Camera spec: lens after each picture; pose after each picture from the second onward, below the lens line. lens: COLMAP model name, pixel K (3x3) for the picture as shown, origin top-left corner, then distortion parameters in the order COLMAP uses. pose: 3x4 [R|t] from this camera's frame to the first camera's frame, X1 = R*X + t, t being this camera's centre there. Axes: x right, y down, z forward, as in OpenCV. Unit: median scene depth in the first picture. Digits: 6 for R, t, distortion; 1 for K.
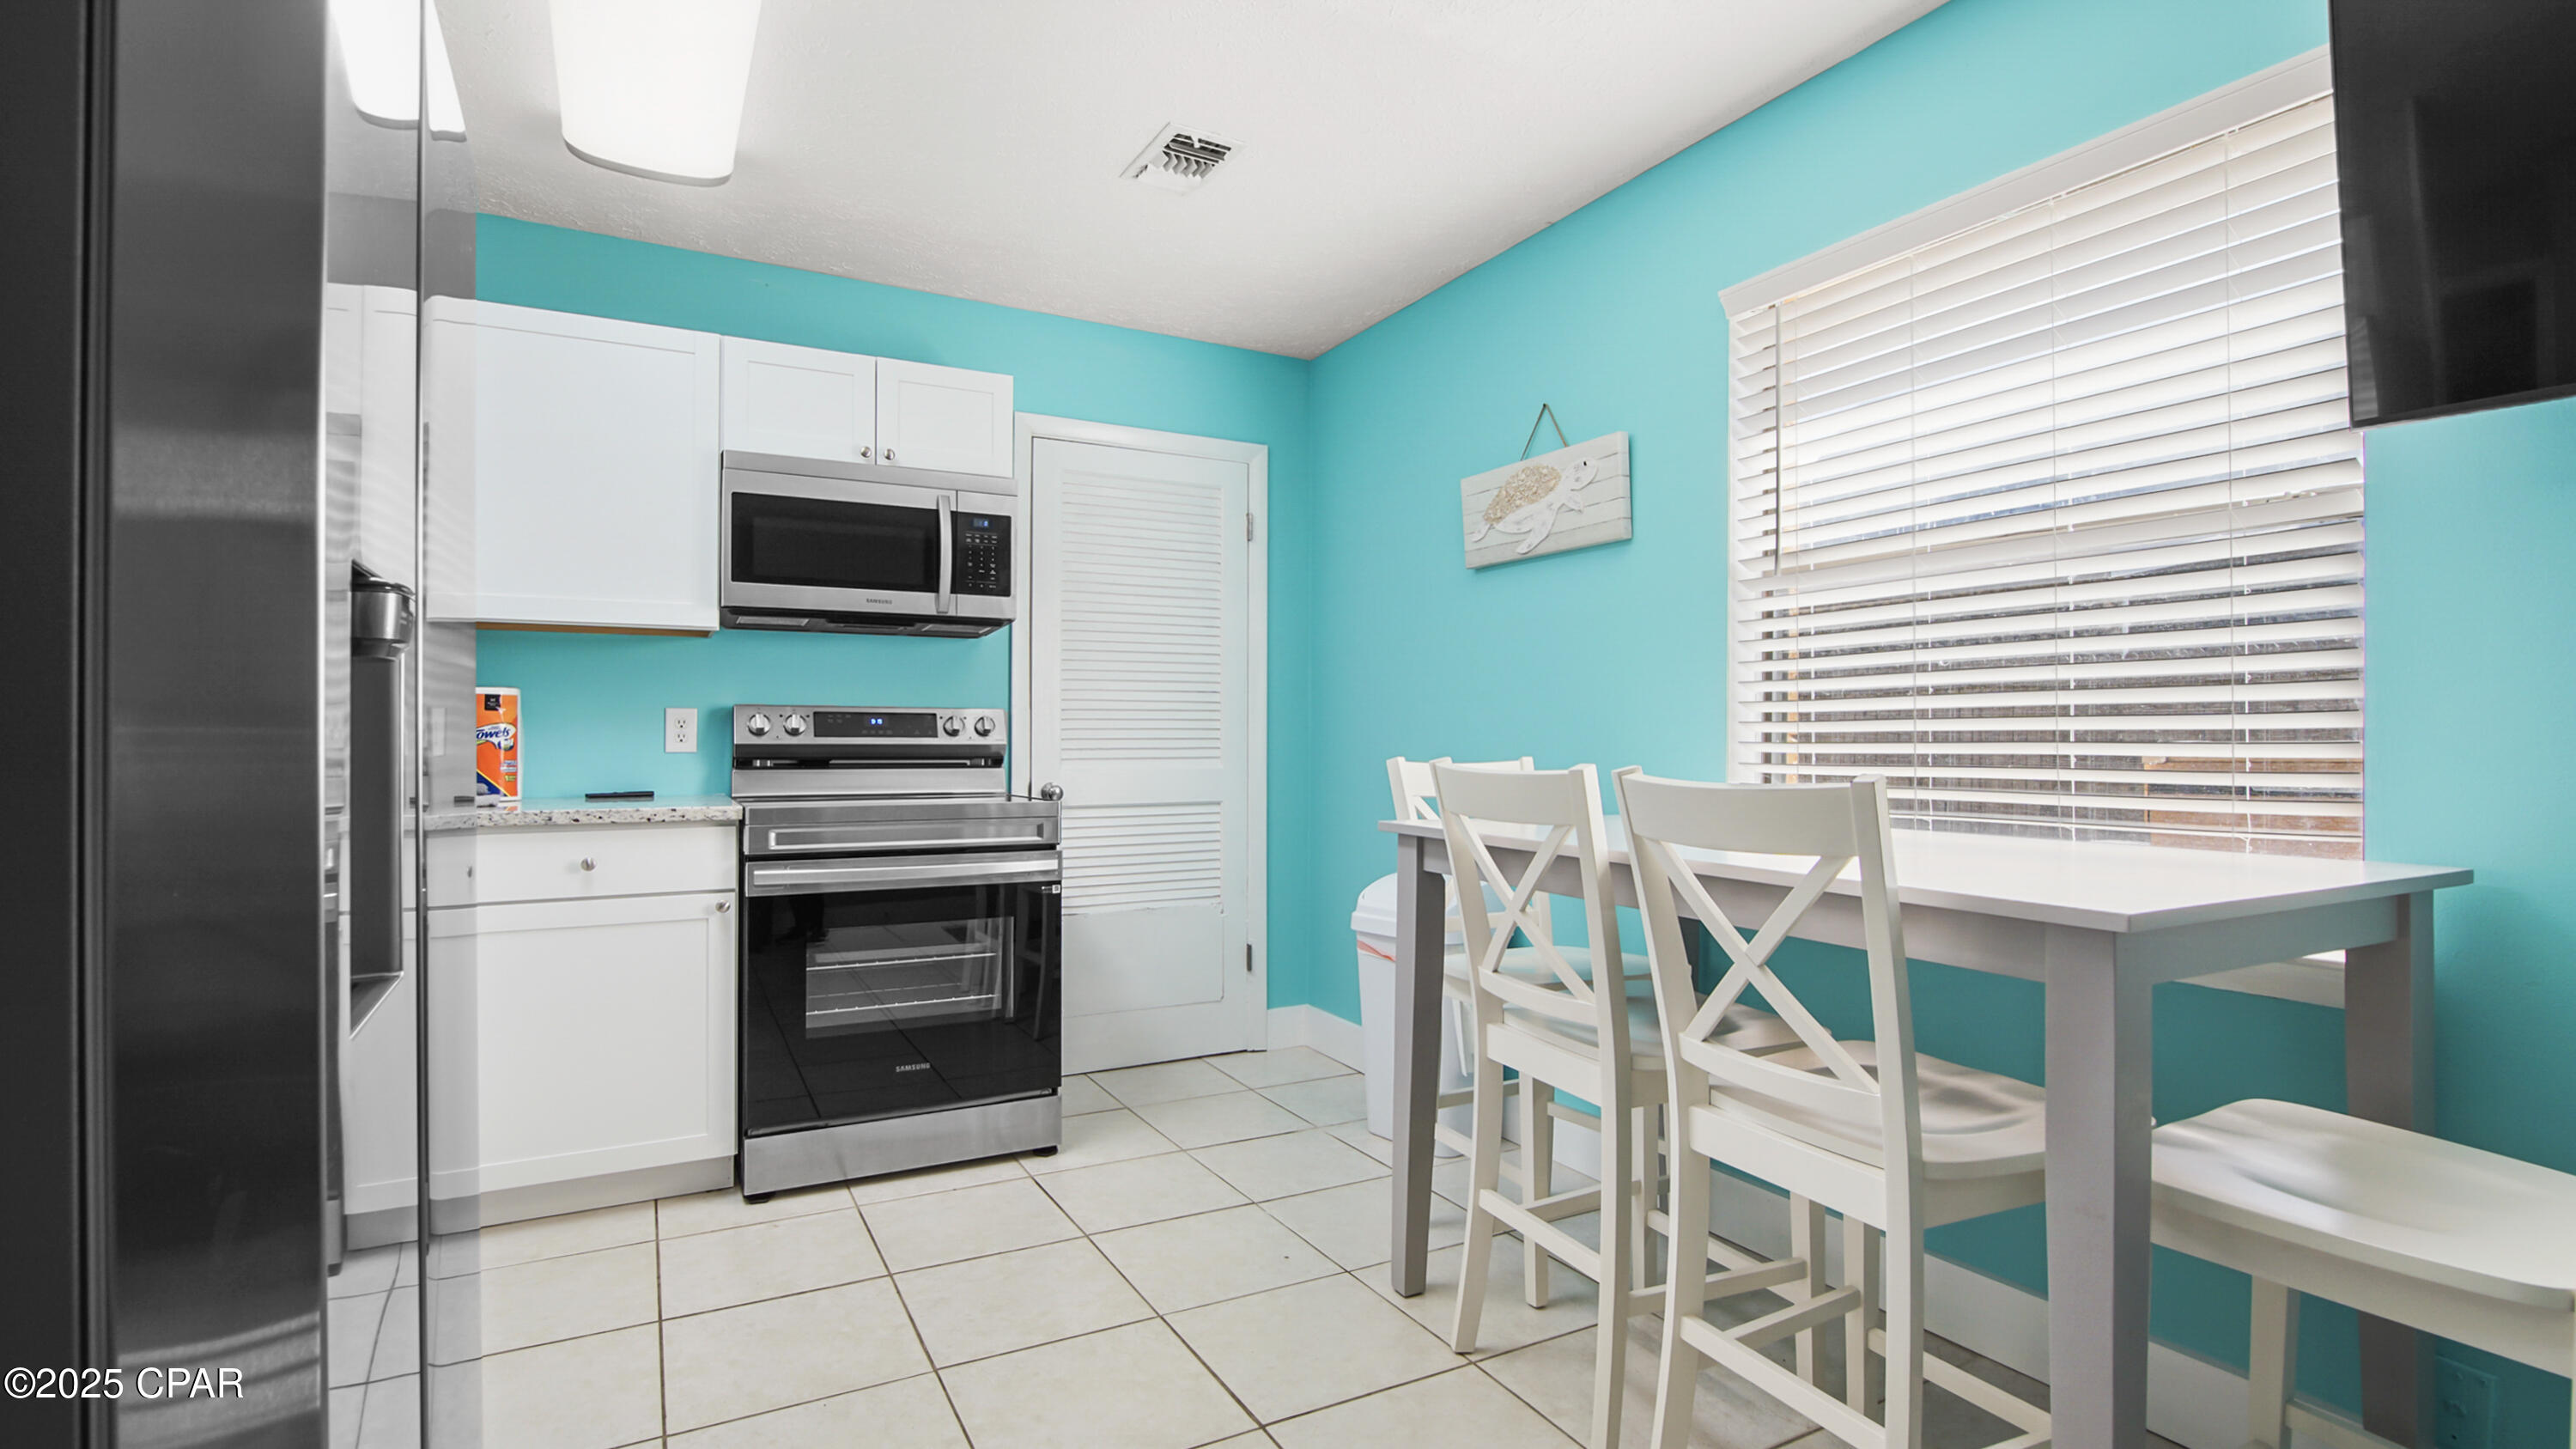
lens RADIAL K [[1219.0, 0, 1268.7], [0, 1219.0, 738.5], [0, 0, 1]] dist [-0.001898, -0.001086]
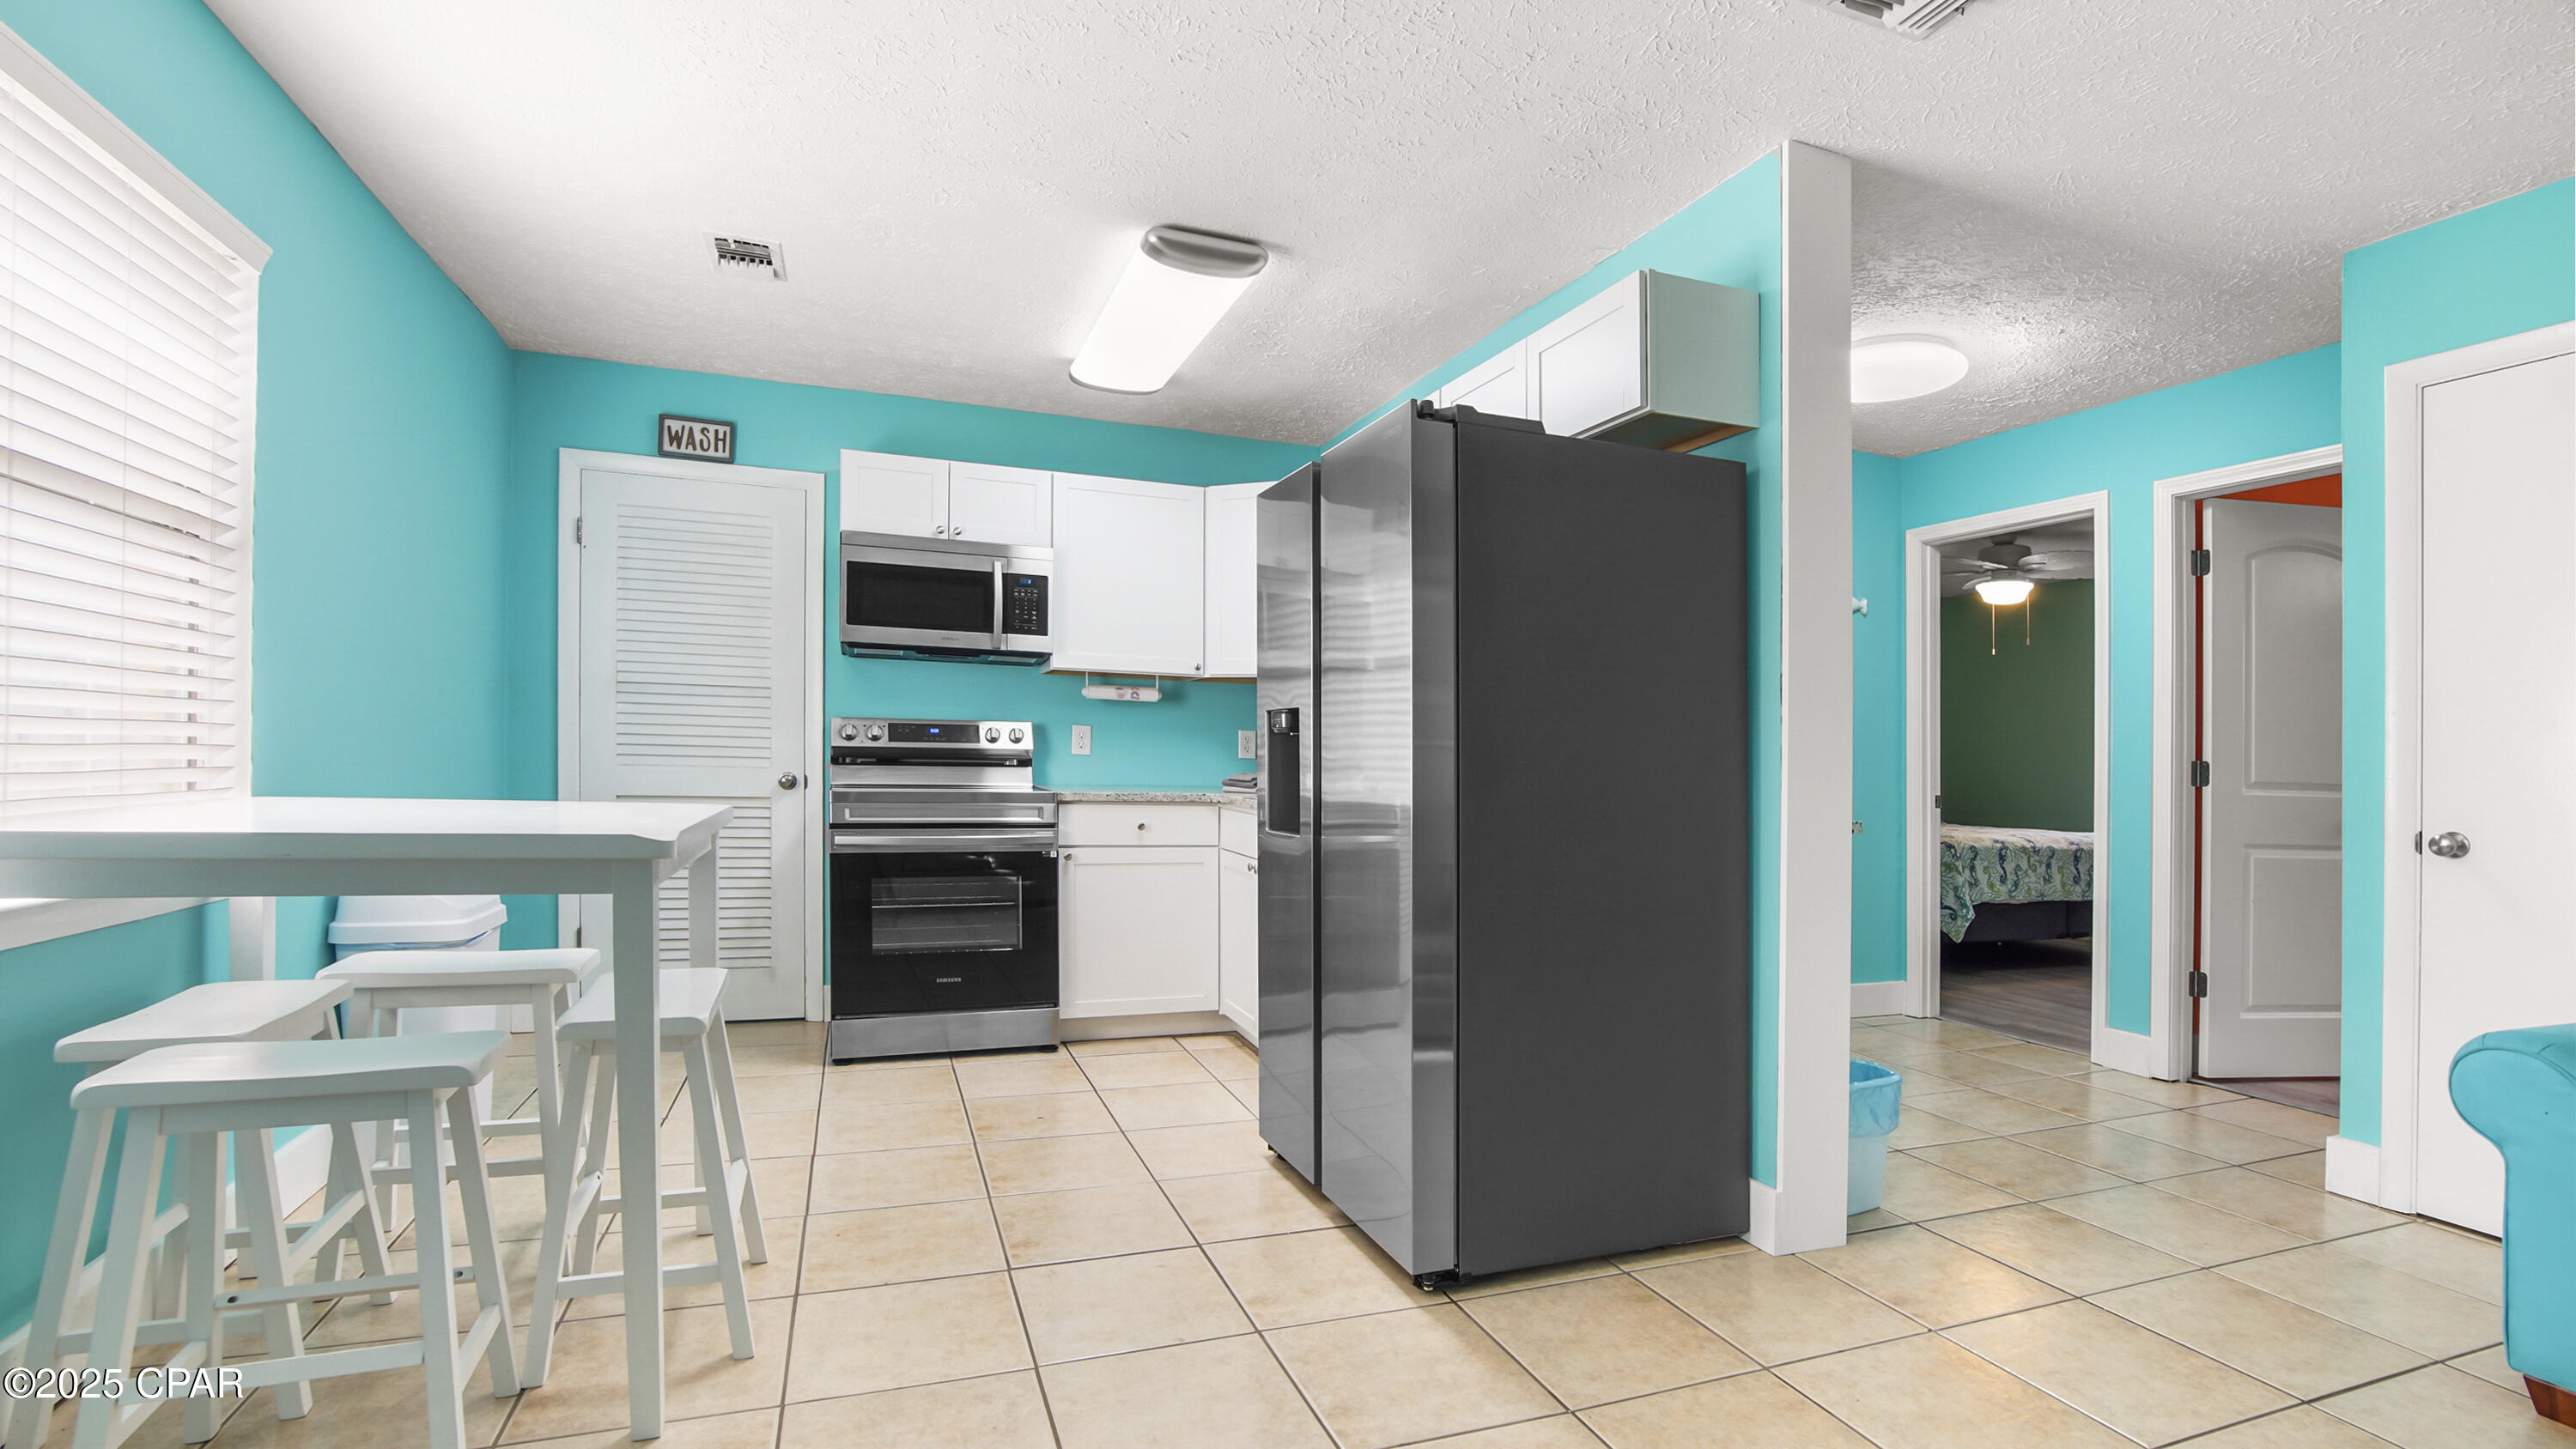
lens RADIAL K [[1180.7, 0, 1275.9], [0, 1180.7, 690.4], [0, 0, 1]] dist [-0.020751, 0.000301]
pose [[0.992374, 0.012680, -0.122610, 0.196011], [-0.018512, 0.998745, -0.046538, -0.004707], [0.121866, 0.048453, 0.991363, -0.233476]]
